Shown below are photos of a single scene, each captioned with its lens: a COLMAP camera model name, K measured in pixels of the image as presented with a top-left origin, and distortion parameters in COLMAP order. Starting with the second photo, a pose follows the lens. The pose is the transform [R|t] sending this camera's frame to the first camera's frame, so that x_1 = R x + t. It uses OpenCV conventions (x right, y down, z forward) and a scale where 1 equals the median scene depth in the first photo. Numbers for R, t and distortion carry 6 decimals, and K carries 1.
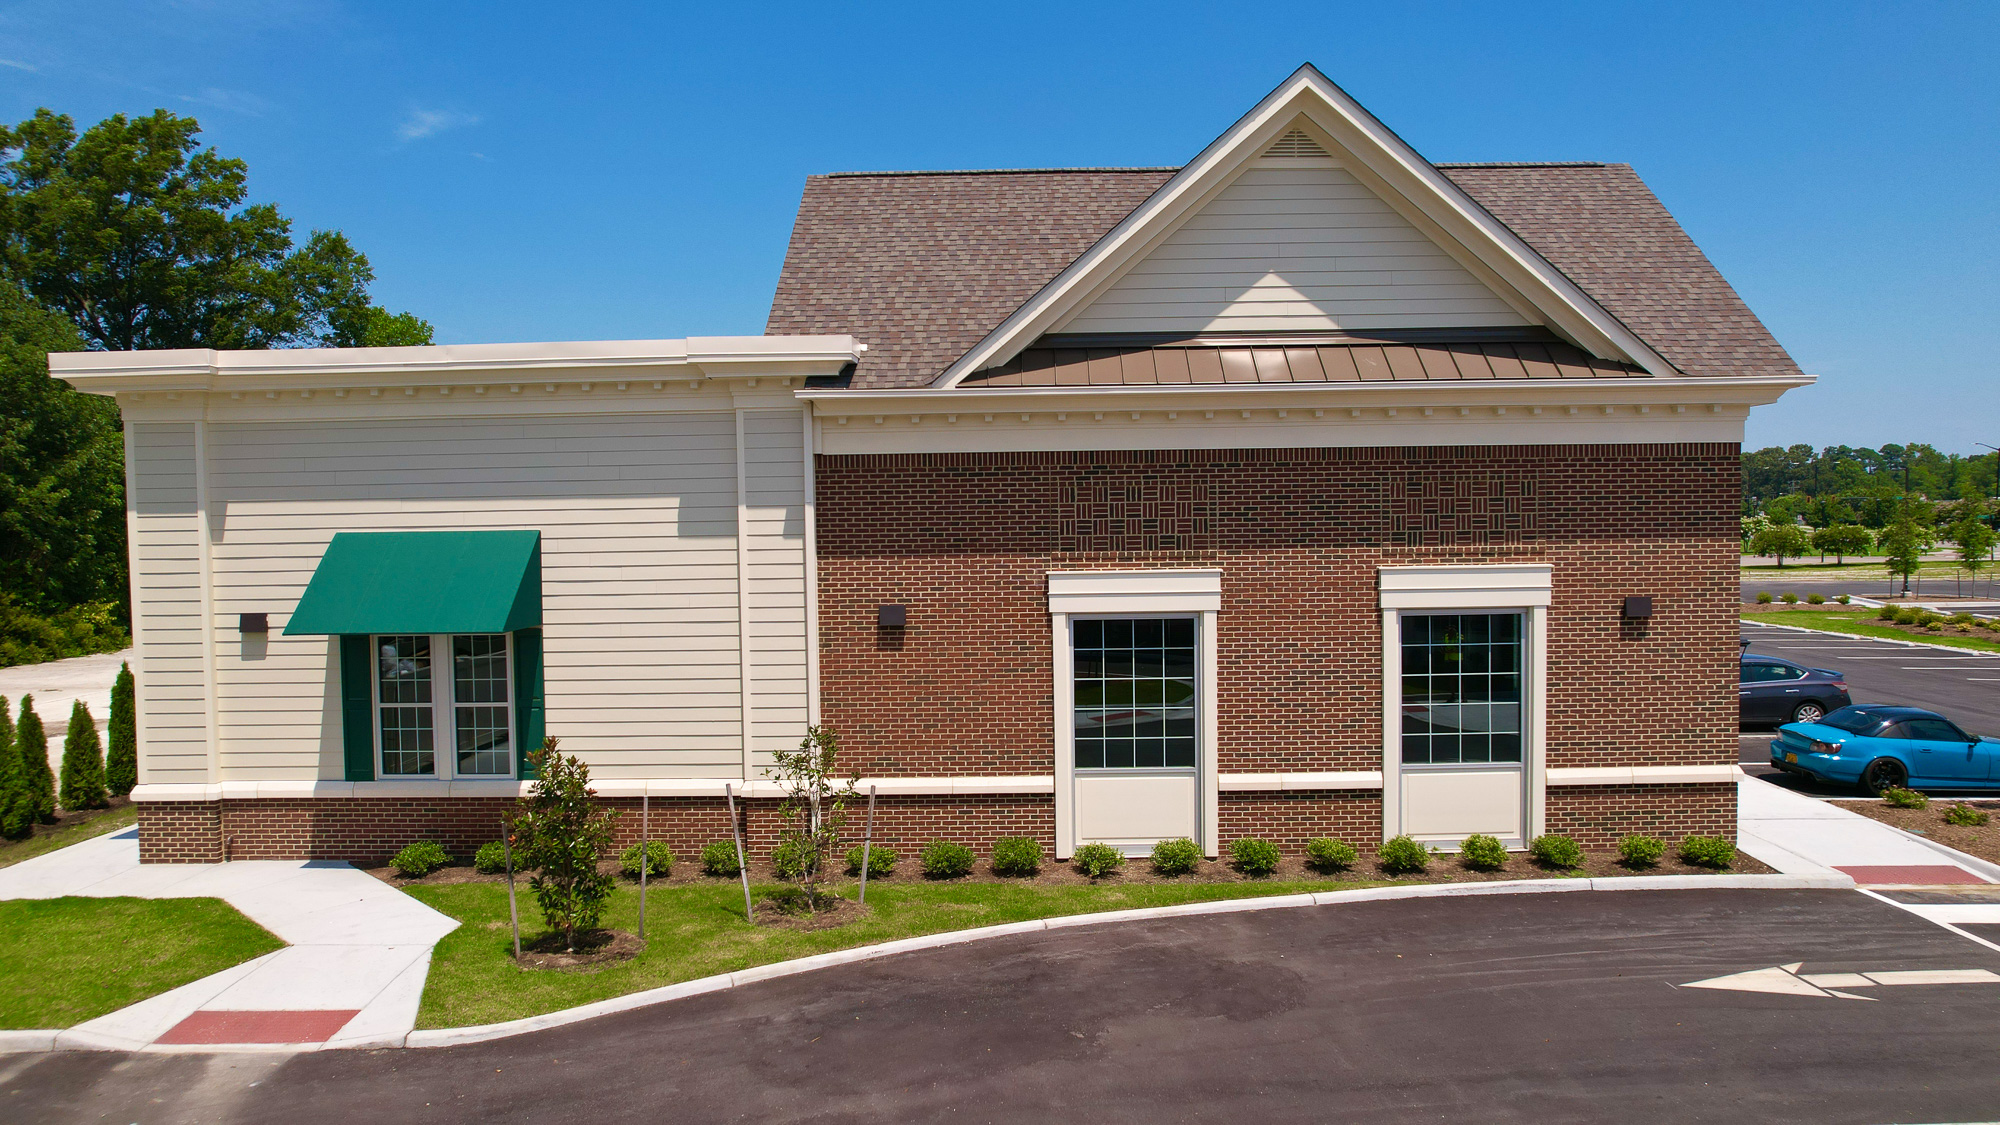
lens RADIAL K [[1269.5, 0, 998.0], [0, 1269.5, 577.0], [0, 0, 1]] dist [-0.051120, 0.032547]
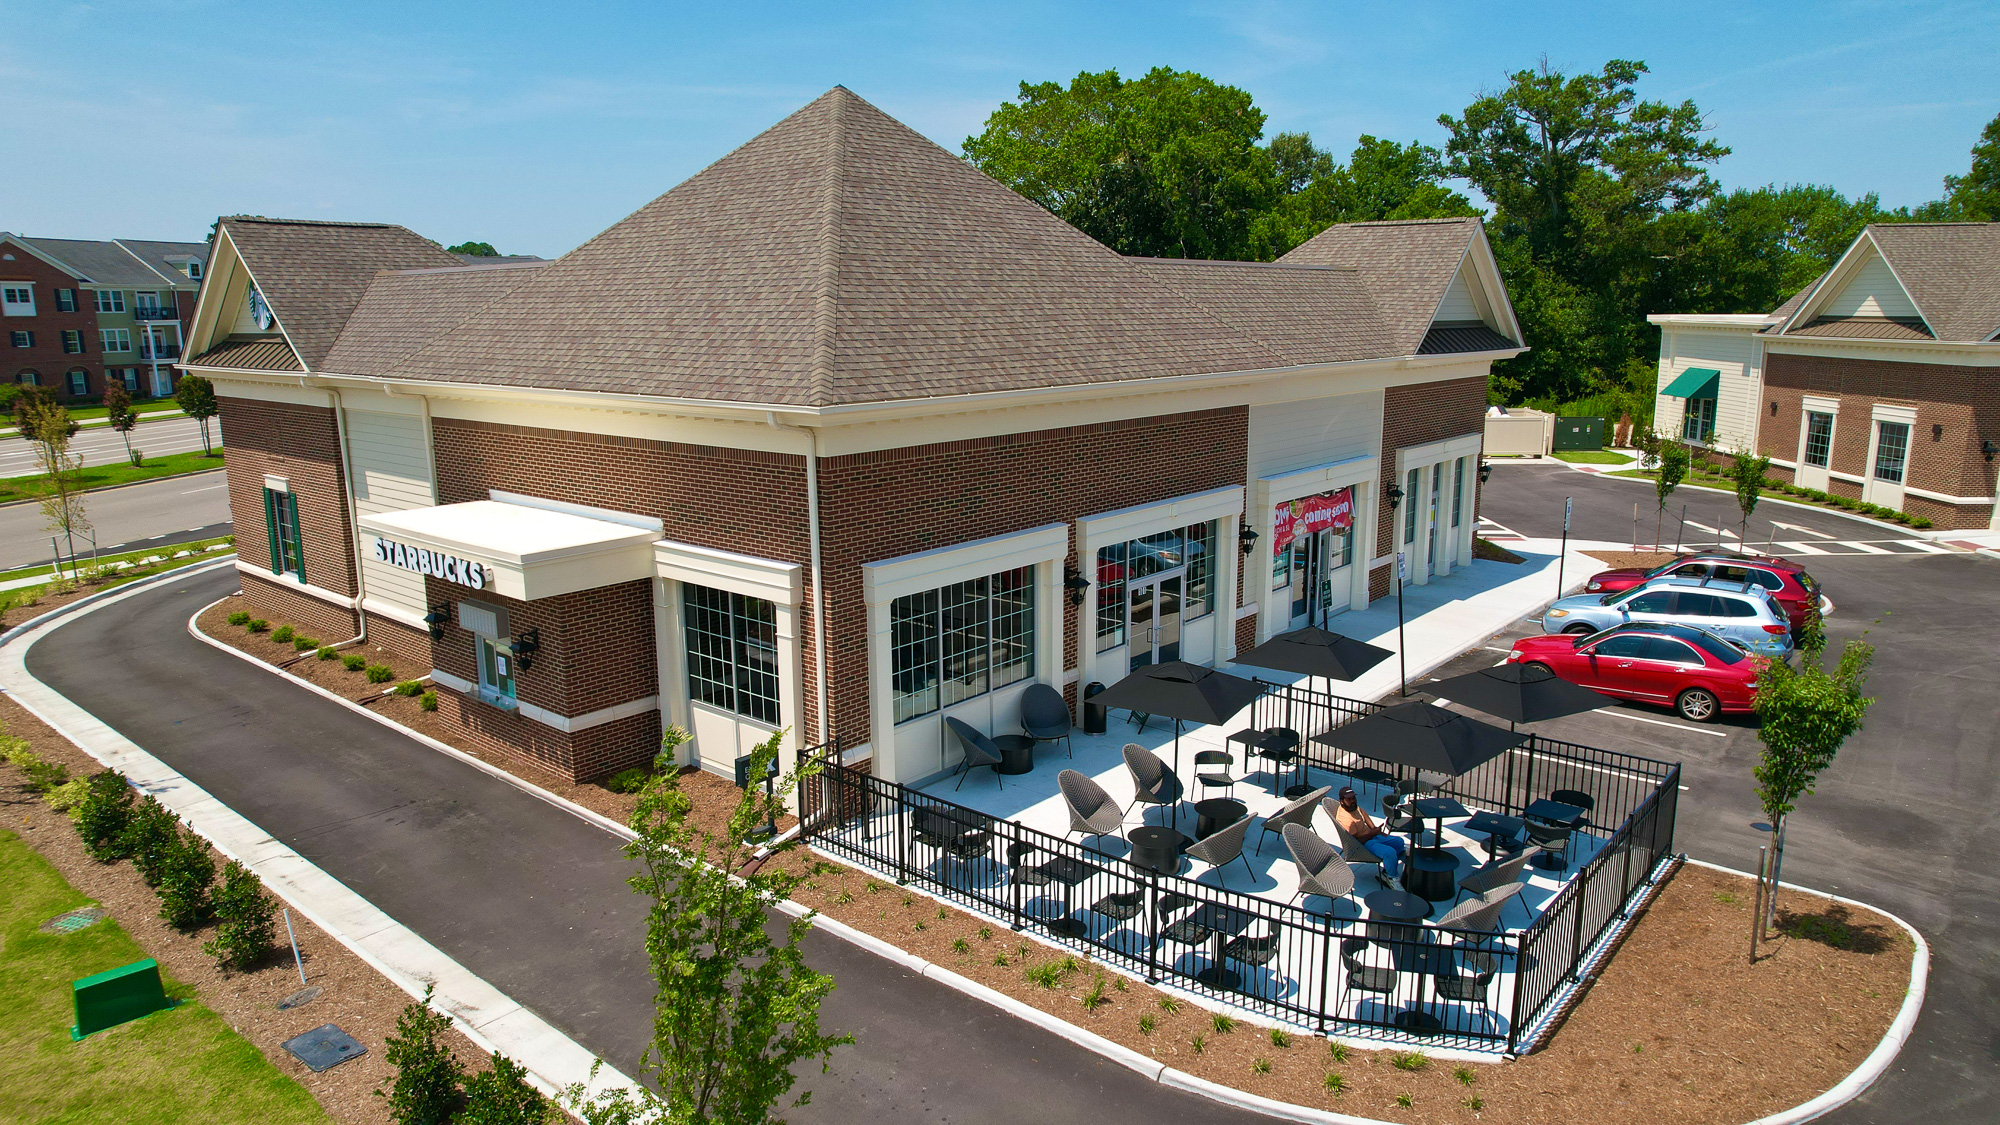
lens RADIAL K [[1269.5, 0, 1007.1], [0, 1269.5, 565.4], [0, 0, 1]] dist [-0.051120, 0.032547]
pose [[-0.013310, 0.216516, -0.976188, 3.064965], [-0.042418, 0.975274, 0.216892, -0.174499], [0.999011, 0.044295, -0.003797, -0.872767]]
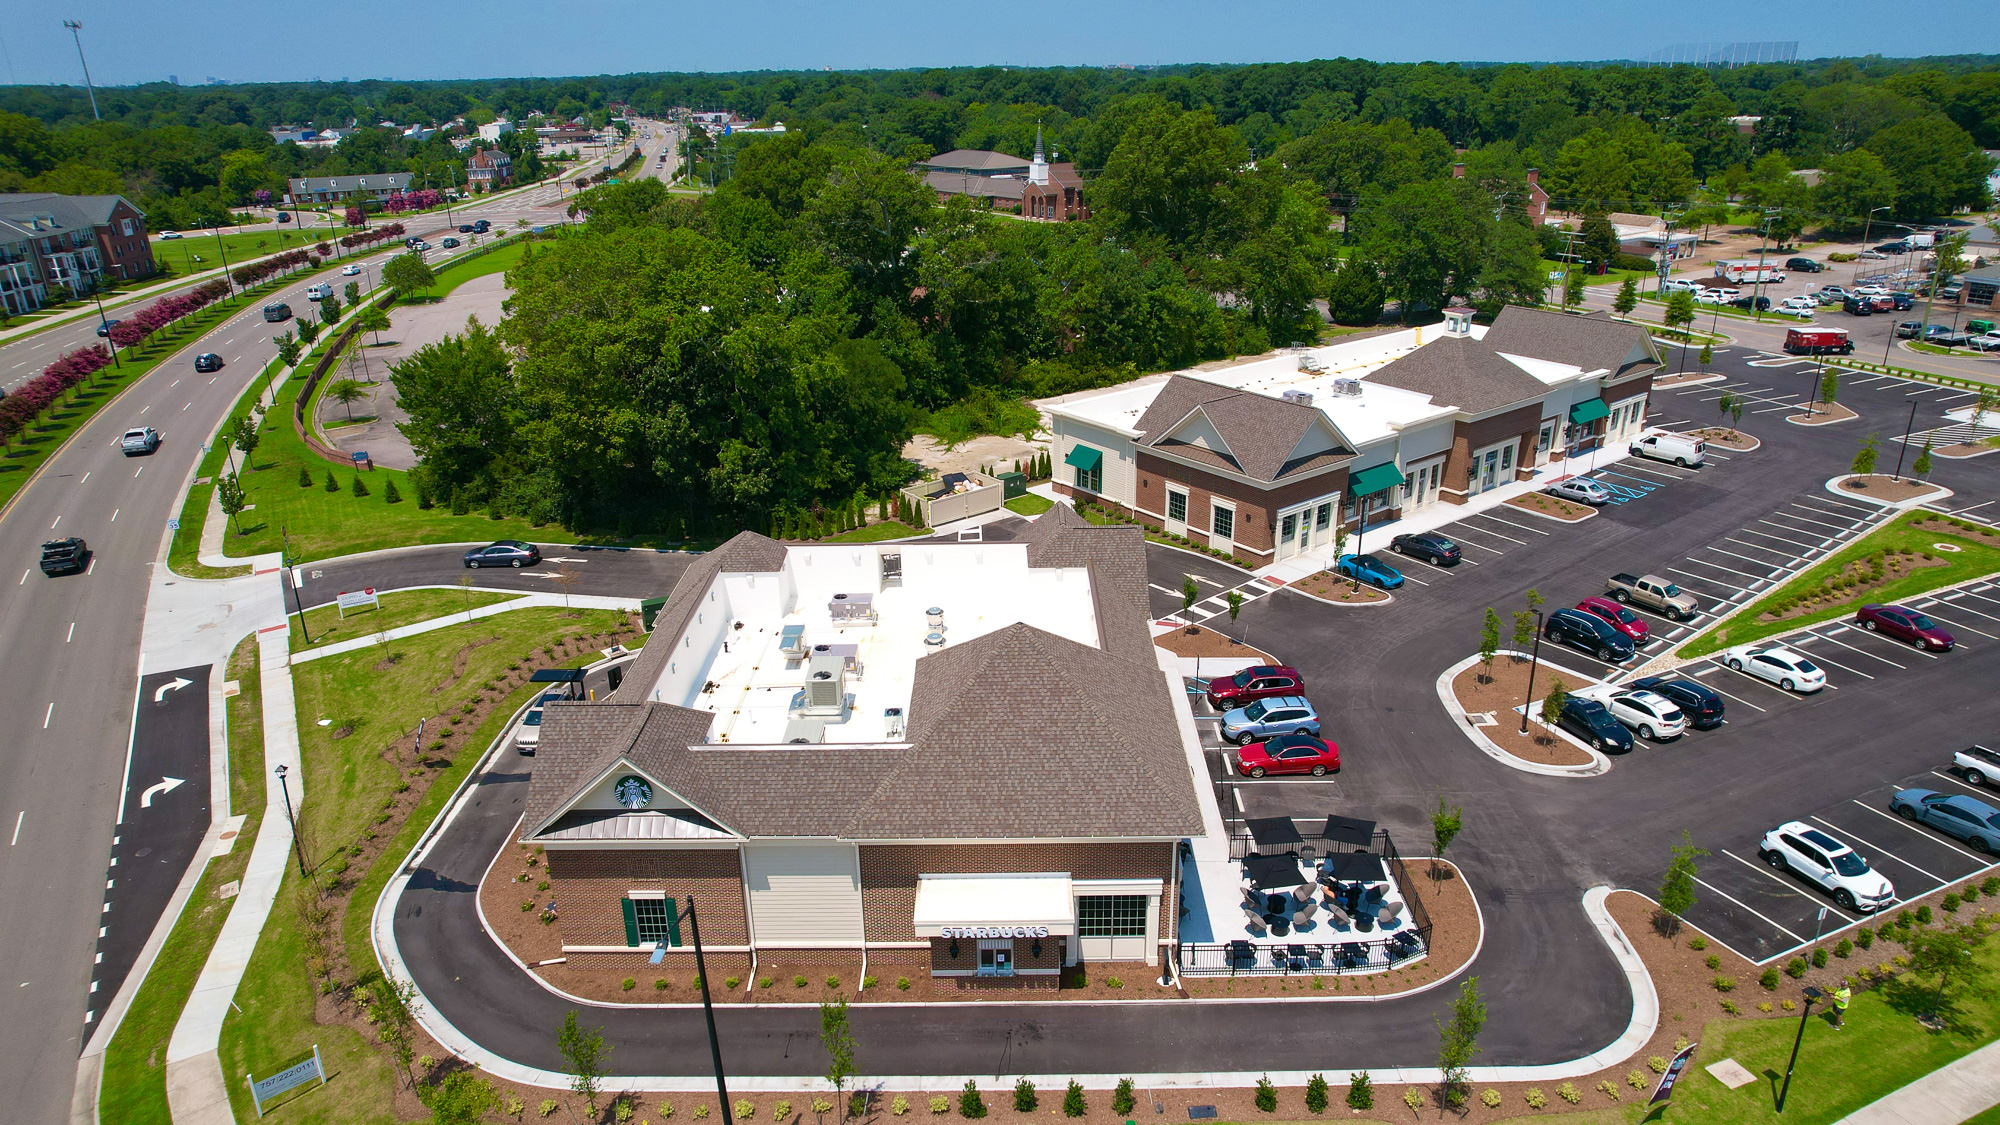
lens RADIAL K [[1269.5, 0, 1004.6], [0, 1269.5, 546.8], [0, 0, 1]] dist [-0.051120, 0.032547]
pose [[0.633086, 0.279652, -0.721801, 3.585334], [-0.033070, 0.941381, 0.335720, -1.532751], [0.773374, -0.188669, 0.605224, -2.856989]]
